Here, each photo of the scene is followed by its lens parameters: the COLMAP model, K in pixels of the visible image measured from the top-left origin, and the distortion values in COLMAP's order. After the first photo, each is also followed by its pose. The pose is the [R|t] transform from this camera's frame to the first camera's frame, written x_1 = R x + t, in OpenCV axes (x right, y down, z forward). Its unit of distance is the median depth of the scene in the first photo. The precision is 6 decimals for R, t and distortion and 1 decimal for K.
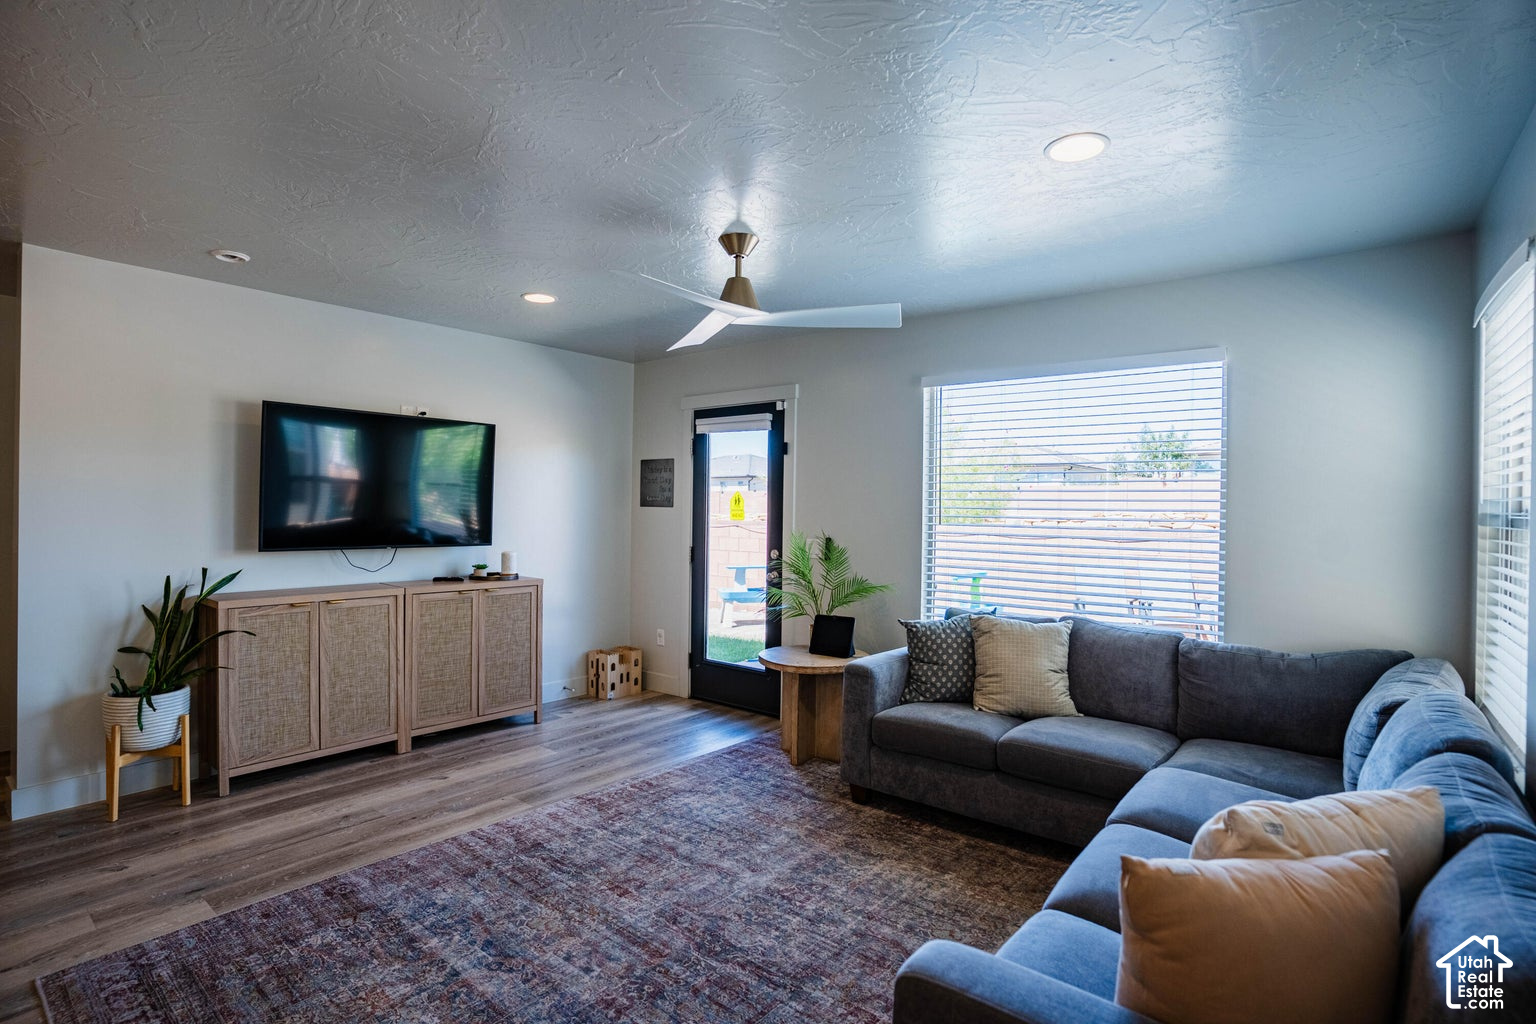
lens RADIAL K [[747.8, 0, 762.2], [0, 747.8, 511.0], [0, 0, 1]] dist [-0.083397, 0.038455]
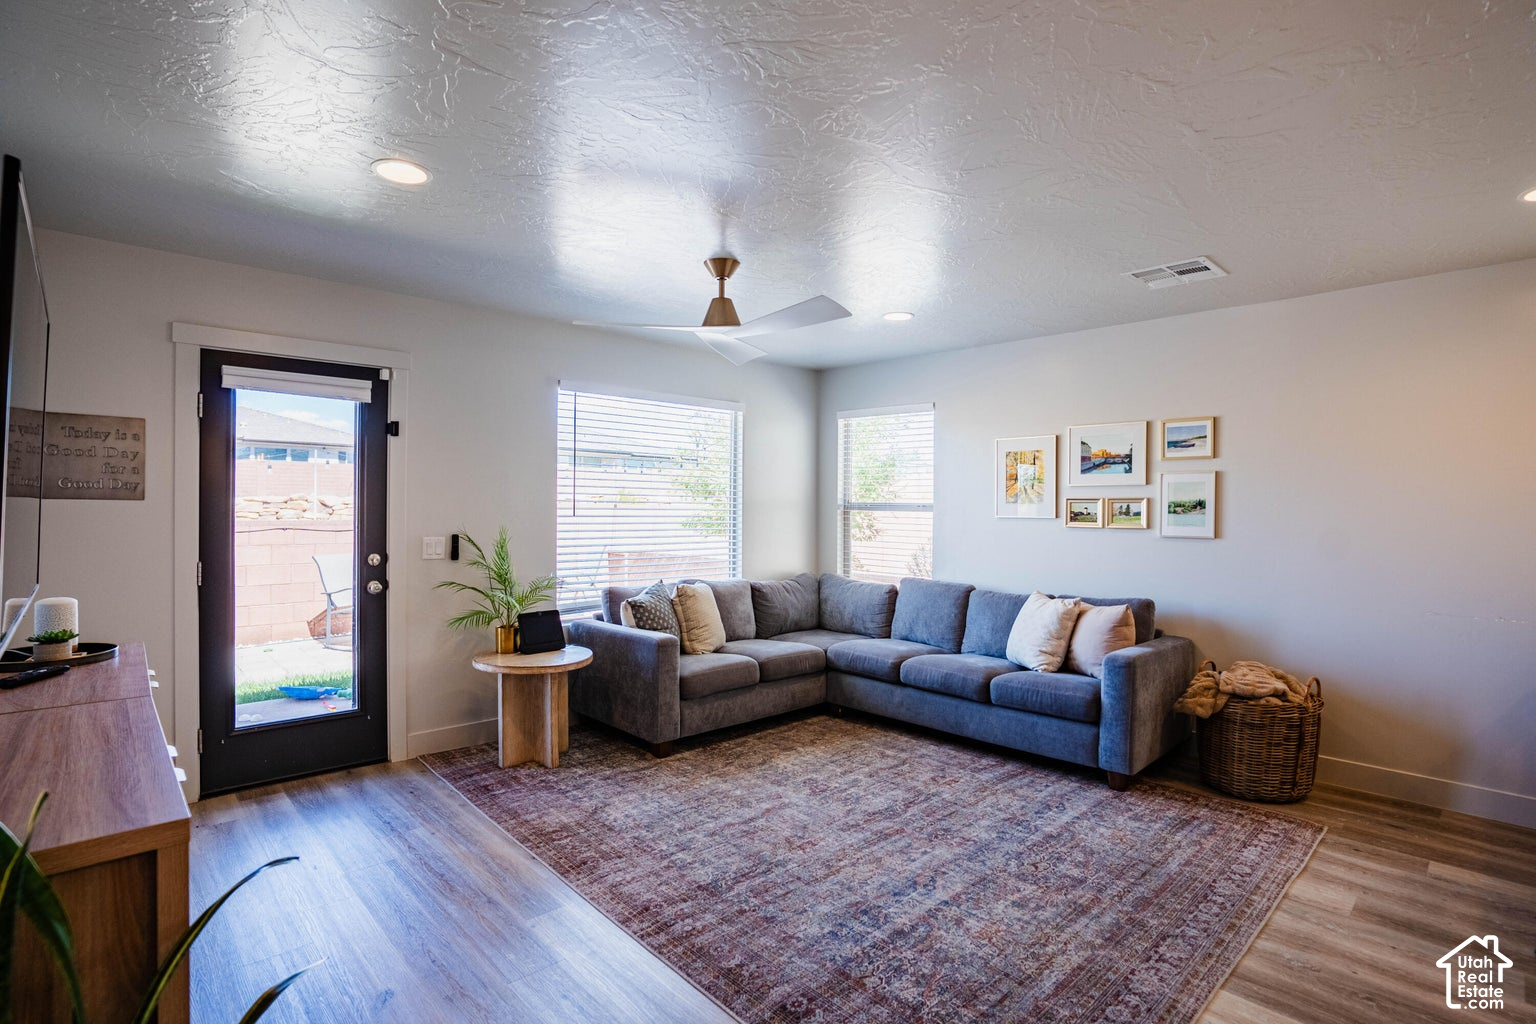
lens RADIAL K [[747.8, 0, 762.2], [0, 747.8, 511.0], [0, 0, 1]] dist [-0.083397, 0.038455]
pose [[0.133086, -0.016519, 0.990967, -1.047558], [-0.006592, 0.999824, 0.017552, -0.015177], [-0.991083, -0.008869, 0.132954, 0.726677]]
